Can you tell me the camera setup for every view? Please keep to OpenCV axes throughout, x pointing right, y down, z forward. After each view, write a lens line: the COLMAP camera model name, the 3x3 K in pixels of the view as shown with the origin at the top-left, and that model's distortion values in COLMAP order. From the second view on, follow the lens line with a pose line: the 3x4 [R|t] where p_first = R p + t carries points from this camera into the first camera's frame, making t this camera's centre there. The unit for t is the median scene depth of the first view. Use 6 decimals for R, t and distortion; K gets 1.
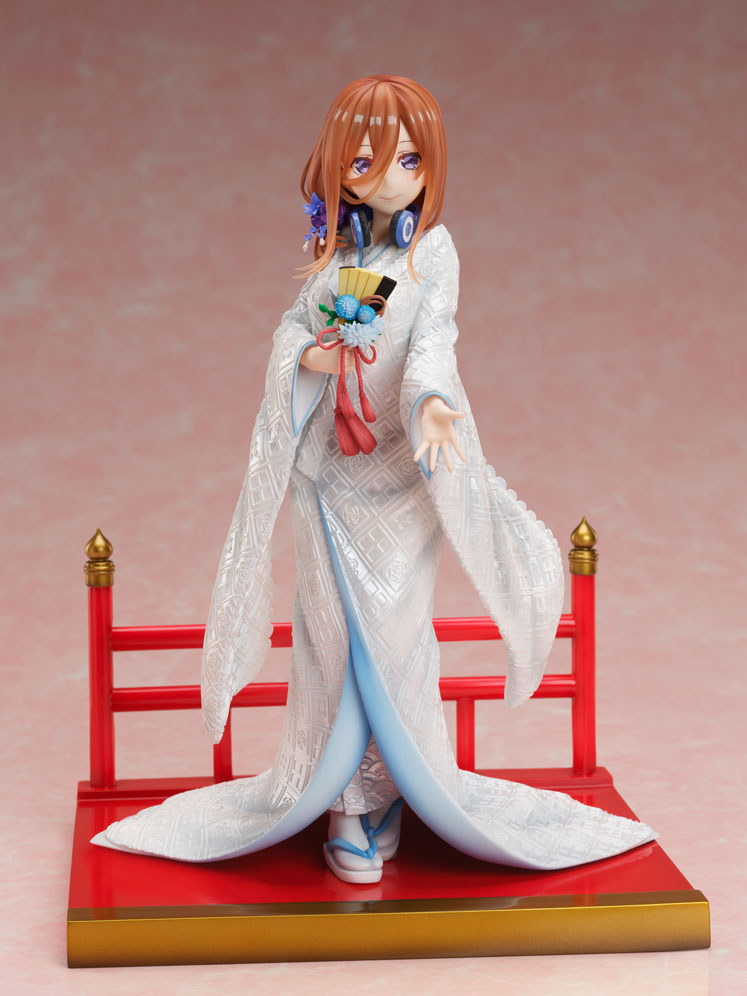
lens RADIAL K [[3300.2, 0, 373.5], [0, 3300.2, 498.0], [0, 0, 1]] dist [0.137019, 0.905567]
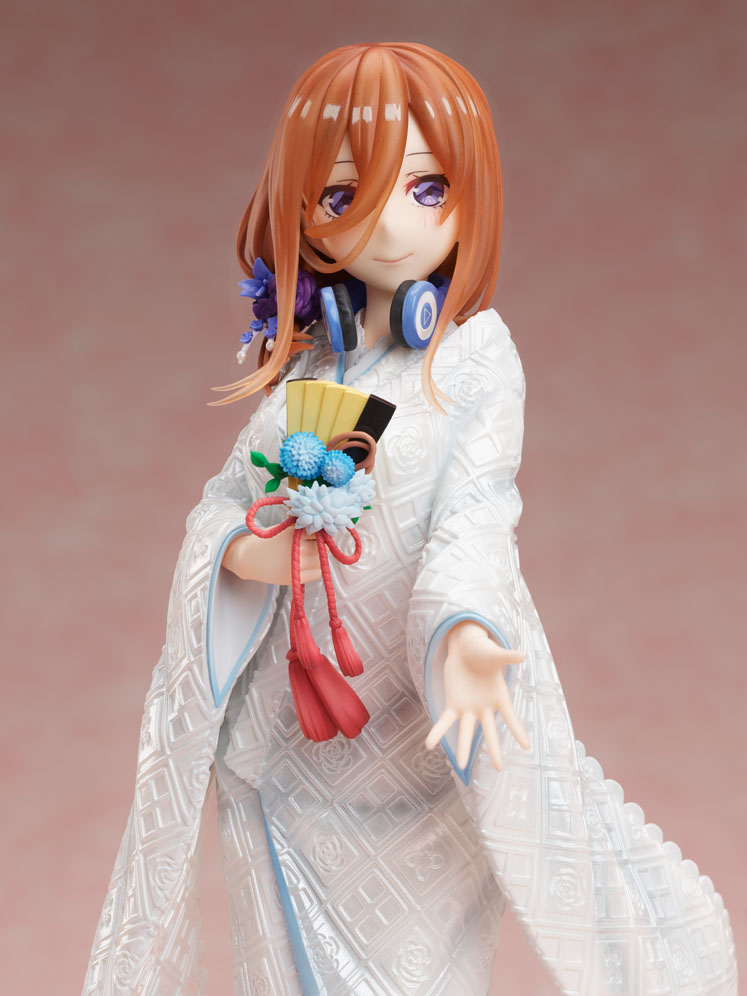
lens RADIAL K [[3300.2, 0, 373.5], [0, 3300.2, 498.0], [0, 0, 1]] dist [0.137019, 0.905567]
pose [[0.997717, -0.014768, -0.065896, 0.036617], [0.008626, 0.995671, -0.092541, -0.002490], [0.066977, 0.091762, 0.993526, 0.469357]]
